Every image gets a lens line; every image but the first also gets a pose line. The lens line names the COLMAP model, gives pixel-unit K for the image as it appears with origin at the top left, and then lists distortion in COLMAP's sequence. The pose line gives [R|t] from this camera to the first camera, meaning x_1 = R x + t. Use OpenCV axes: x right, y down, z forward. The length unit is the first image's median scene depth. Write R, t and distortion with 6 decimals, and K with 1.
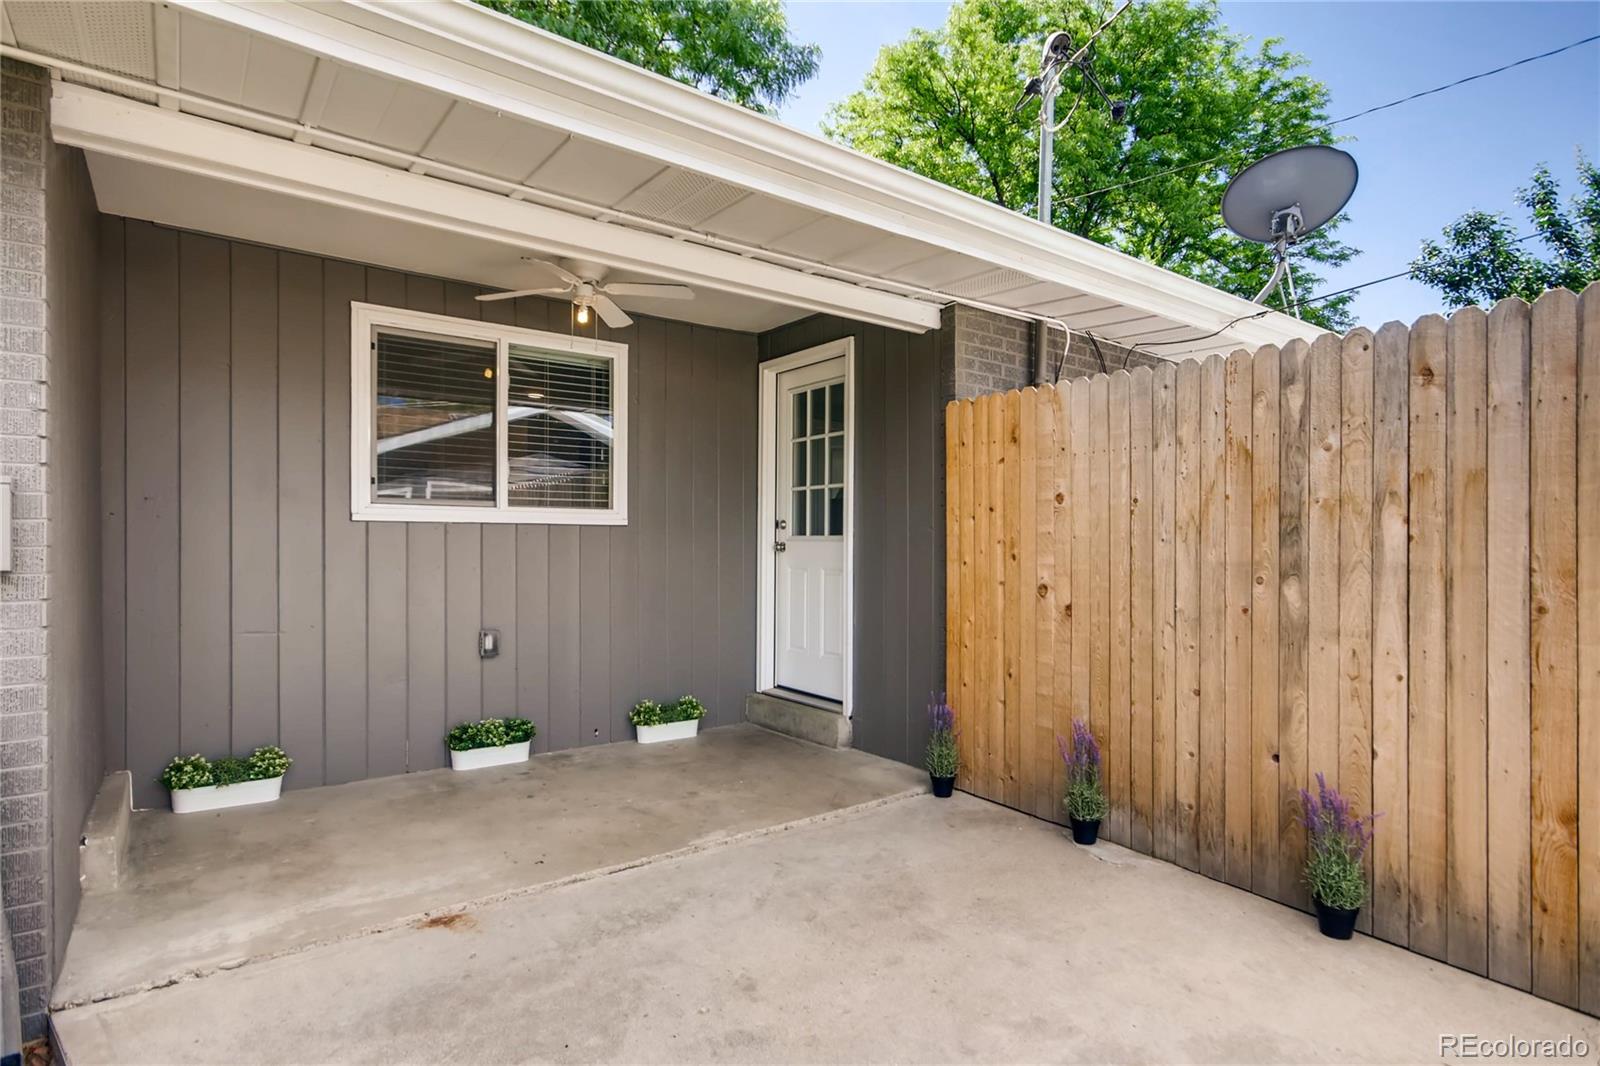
lens RADIAL K [[801.1, 0, 798.8], [0, 801.1, 542.5], [0, 0, 1]] dist [-0.005629, 0.001597]
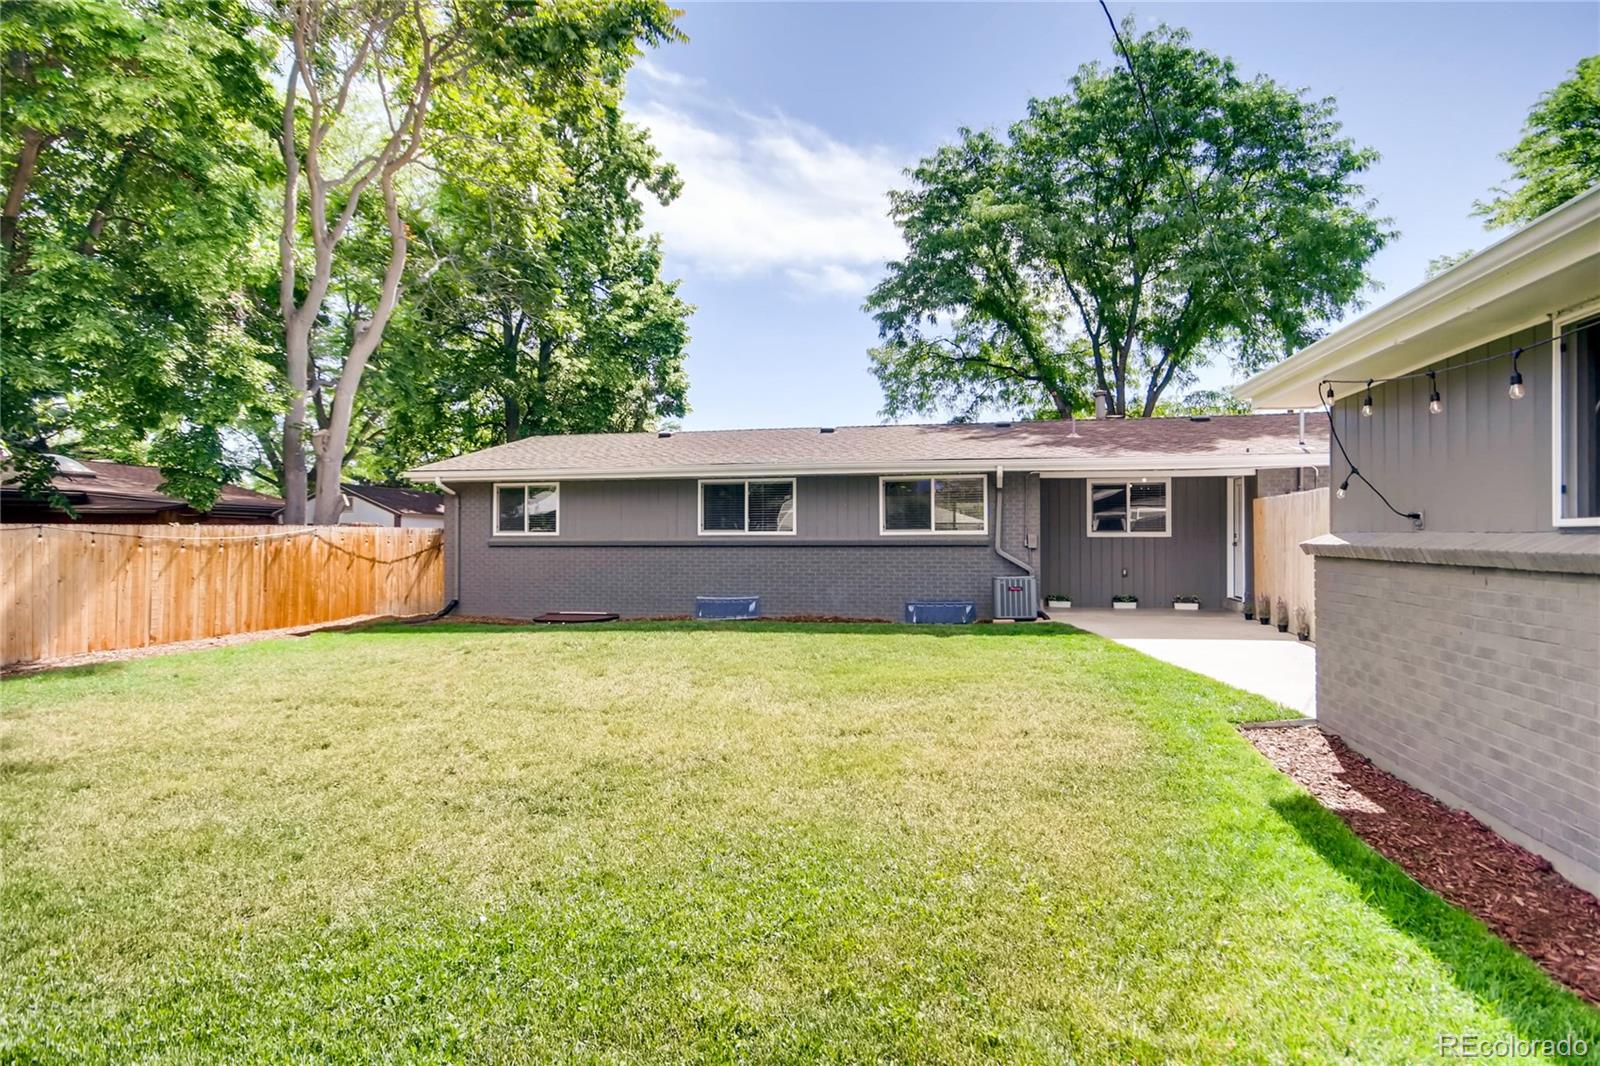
lens RADIAL K [[843.3, 0, 813.4], [0, 843.3, 527.8], [0, 0, 1]] dist [-0.006944, 0.015360]
pose [[0.650598, -0.010993, -0.759342, 1.449836], [0.002180, 0.999918, -0.012608, -0.021069], [0.759419, 0.006547, 0.650569, -2.295040]]
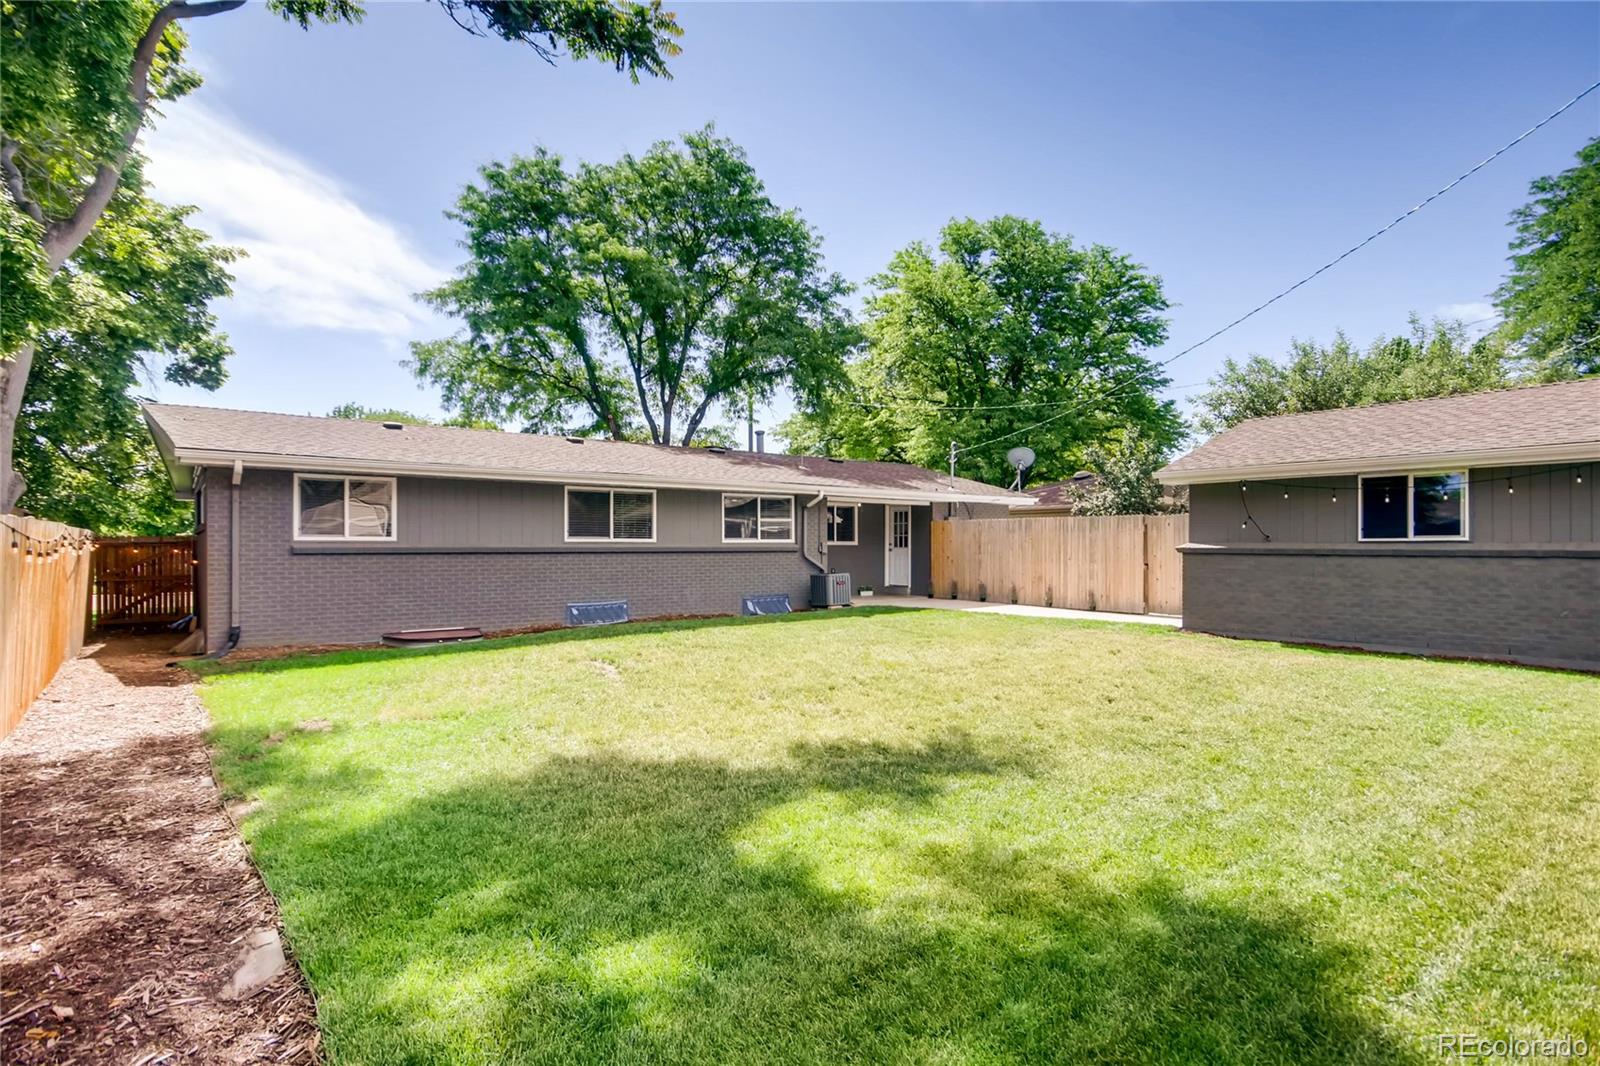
lens RADIAL K [[843.3, 0, 803.0], [0, 843.3, 534.6], [0, 0, 1]] dist [-0.006944, 0.015360]
pose [[0.999902, -0.000647, 0.013965, -0.625854], [0.000806, 0.999934, -0.011425, -0.024950], [-0.013957, 0.011435, 0.999837, -3.866071]]
